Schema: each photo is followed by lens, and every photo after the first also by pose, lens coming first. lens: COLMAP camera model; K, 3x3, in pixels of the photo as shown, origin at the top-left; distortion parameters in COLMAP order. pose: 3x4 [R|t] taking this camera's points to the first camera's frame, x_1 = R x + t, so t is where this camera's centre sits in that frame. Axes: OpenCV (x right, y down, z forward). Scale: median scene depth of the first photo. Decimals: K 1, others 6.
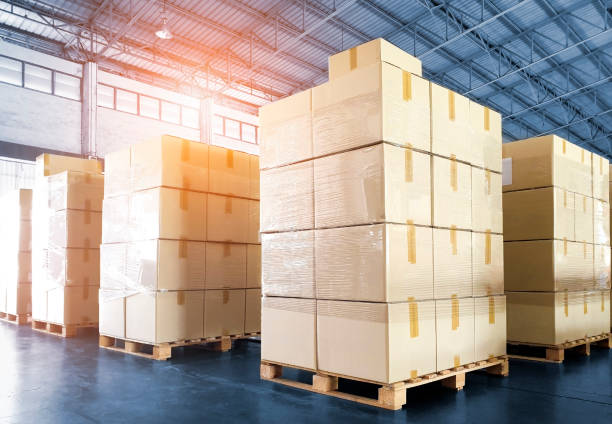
lens RADIAL K [[508.3, 0, 304.6], [0, 508.3, 261.3], [0, 0, 1]] dist [0.016907, -0.018582]
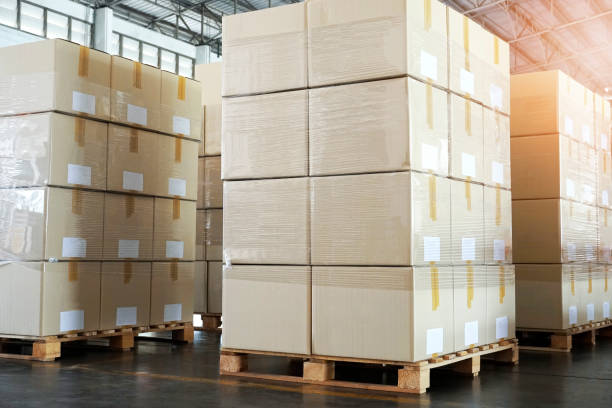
lens RADIAL K [[829.6, 0, 305.8], [0, 829.6, 203.3], [0, 0, 1]] dist [-0.007214, 0.000000]
pose [[0.973298, 0.021144, 0.228570, -0.251885], [-0.011765, 0.999035, -0.042321, 0.029911], [-0.229244, 0.038502, 0.972607, -0.232070]]
